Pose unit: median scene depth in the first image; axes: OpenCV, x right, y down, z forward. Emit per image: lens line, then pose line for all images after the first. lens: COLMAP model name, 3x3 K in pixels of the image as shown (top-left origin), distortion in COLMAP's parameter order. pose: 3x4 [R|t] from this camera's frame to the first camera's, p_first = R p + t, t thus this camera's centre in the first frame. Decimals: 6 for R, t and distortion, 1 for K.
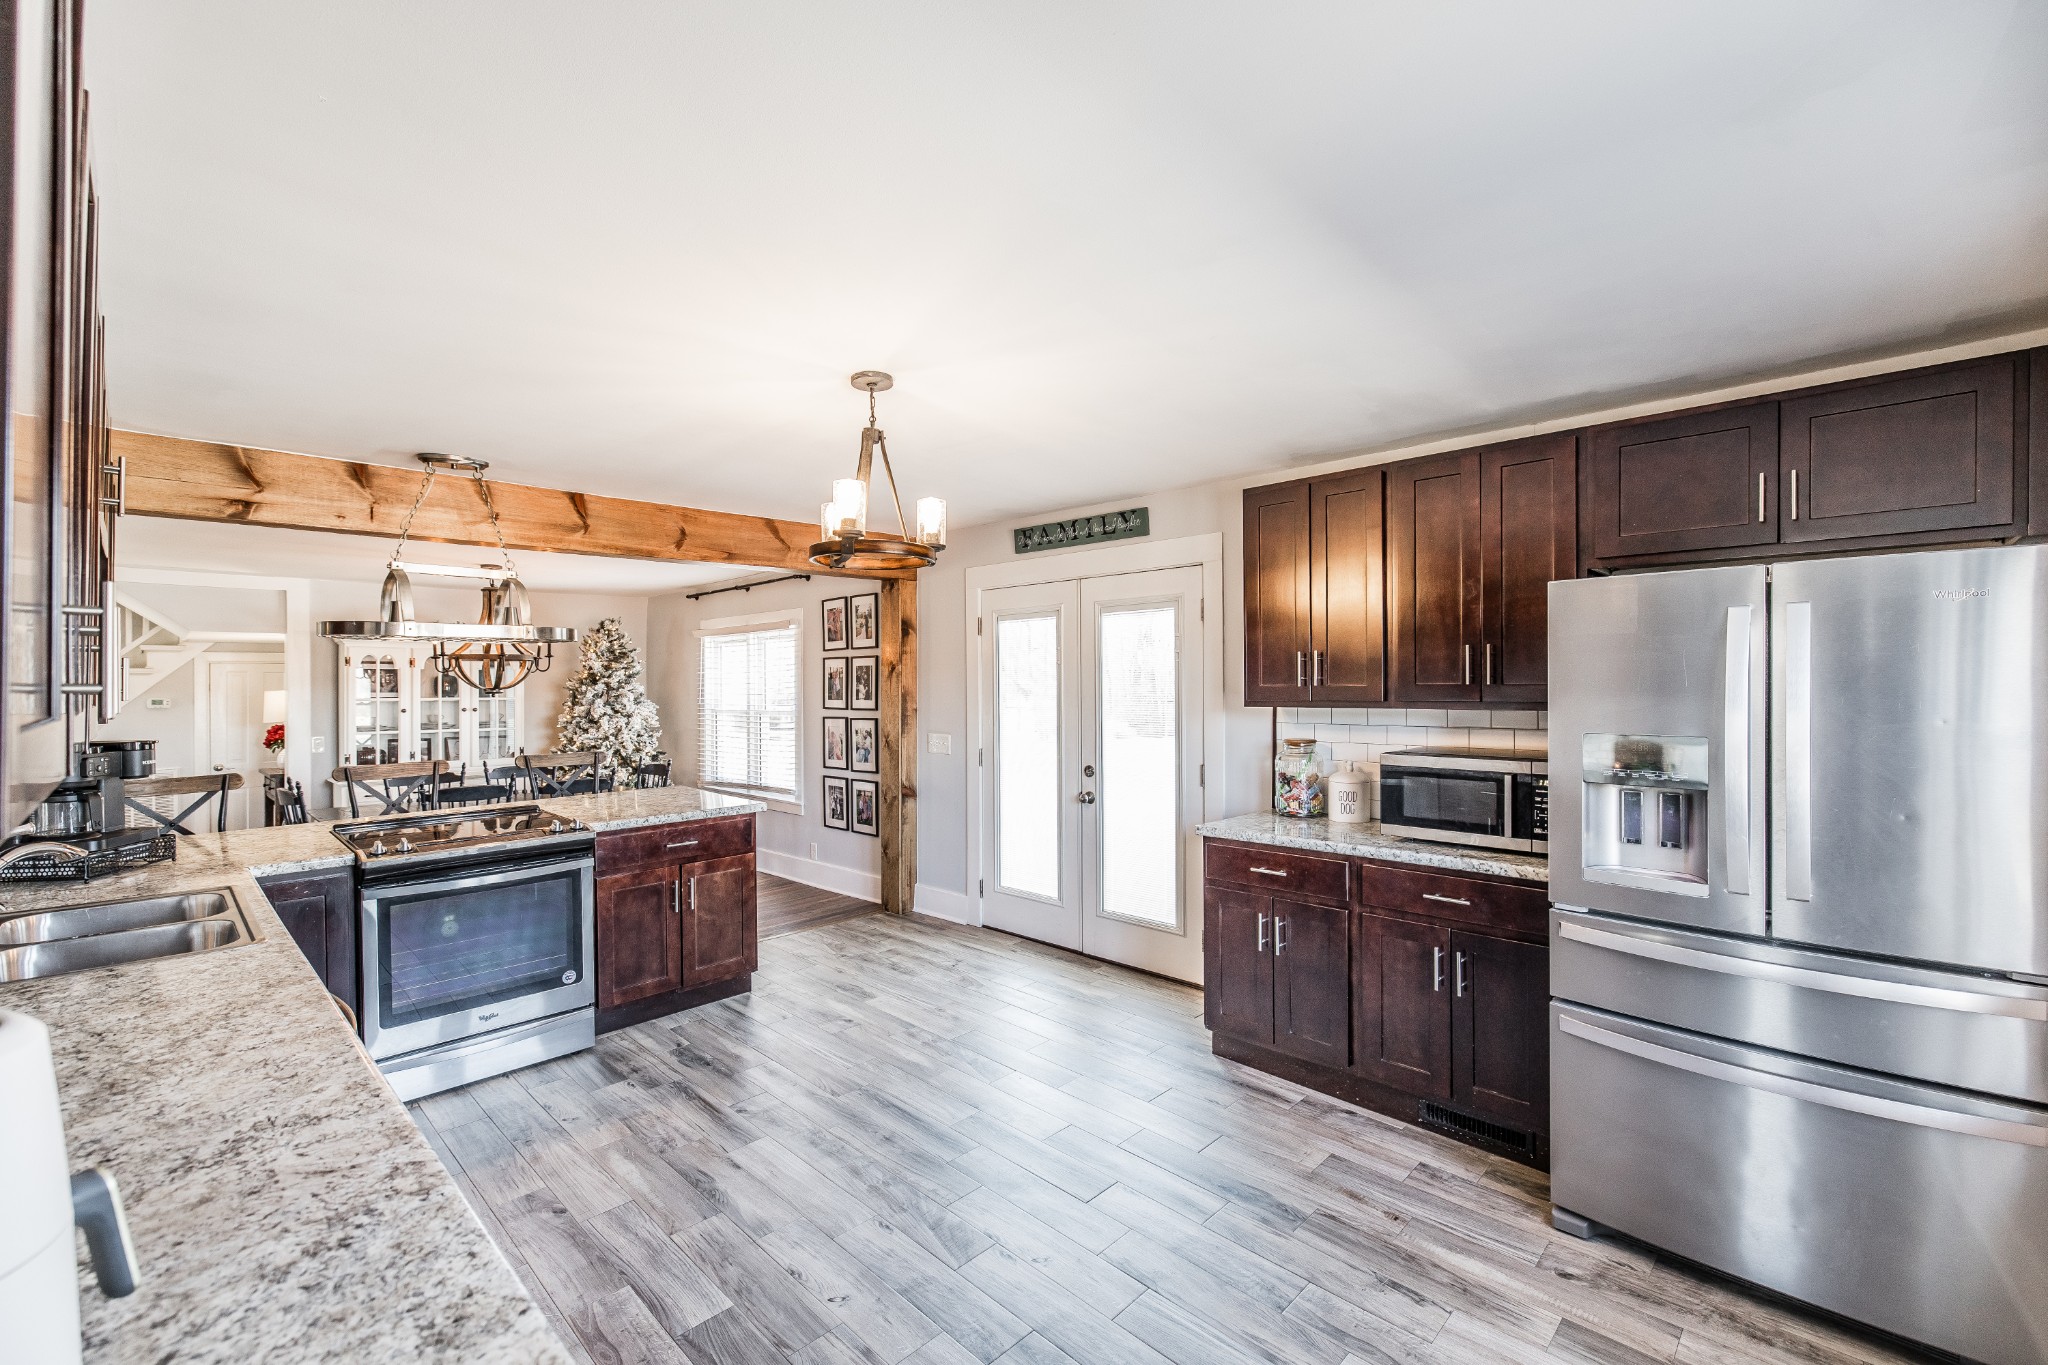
lens RADIAL K [[852.2, 0, 1040.2], [0, 852.2, 678.2], [0, 0, 1]] dist [-0.008409, 0.000138]
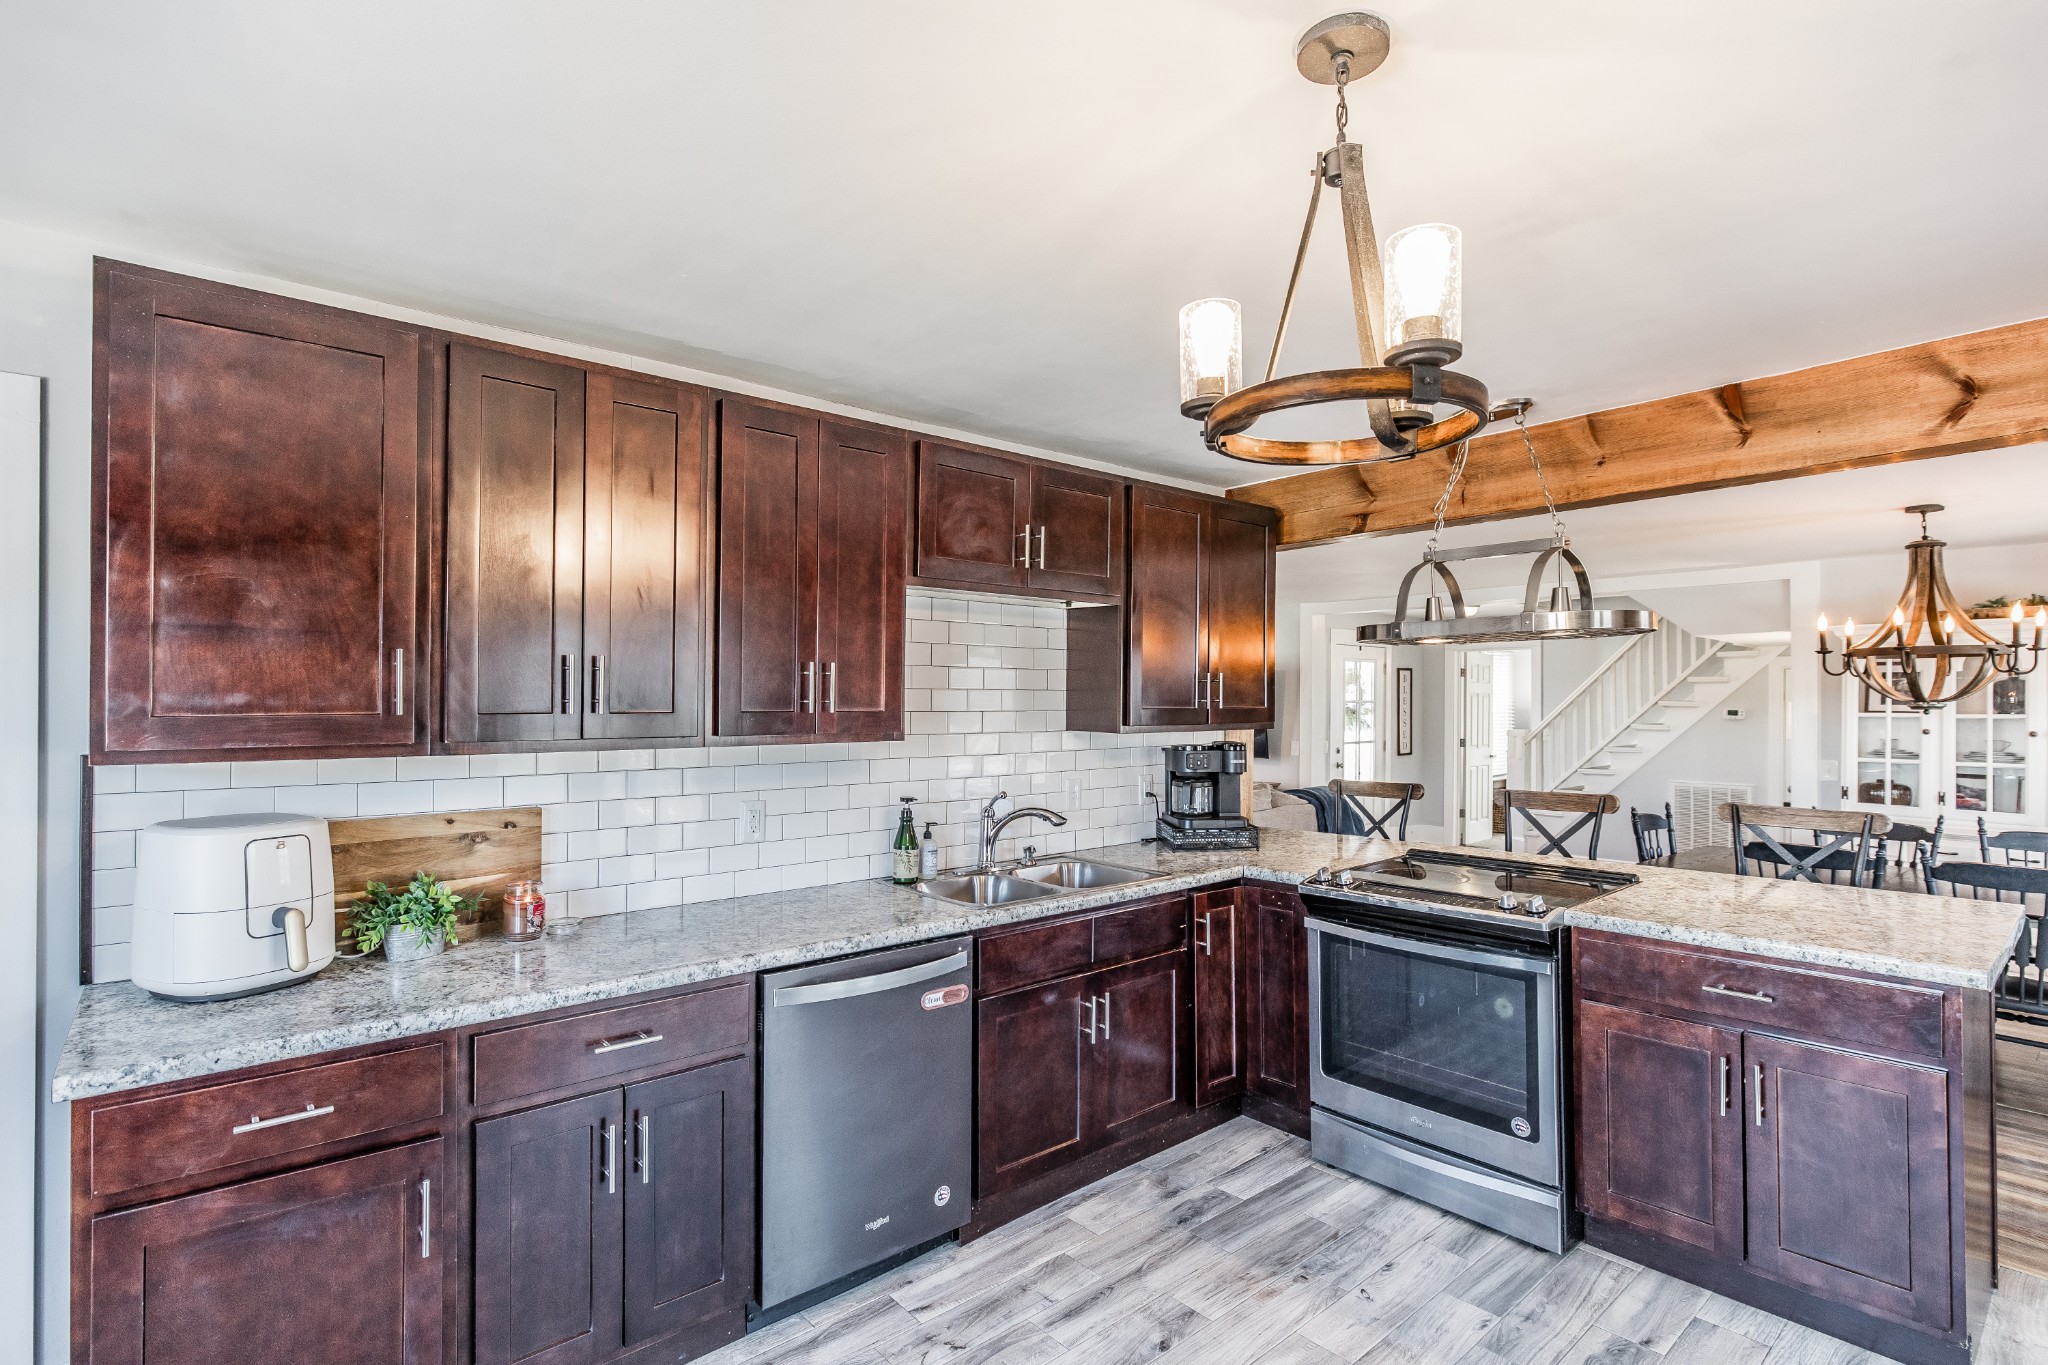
lens RADIAL K [[1010.2, 0, 1020.6], [0, 1010.2, 687.6], [0, 0, 1]] dist [-0.001043, 0.000336]
pose [[-0.114563, -0.005055, -0.993403, 0.292058], [0.008553, 0.999945, -0.006075, 0.002176], [0.993379, -0.009192, -0.114513, 0.693236]]
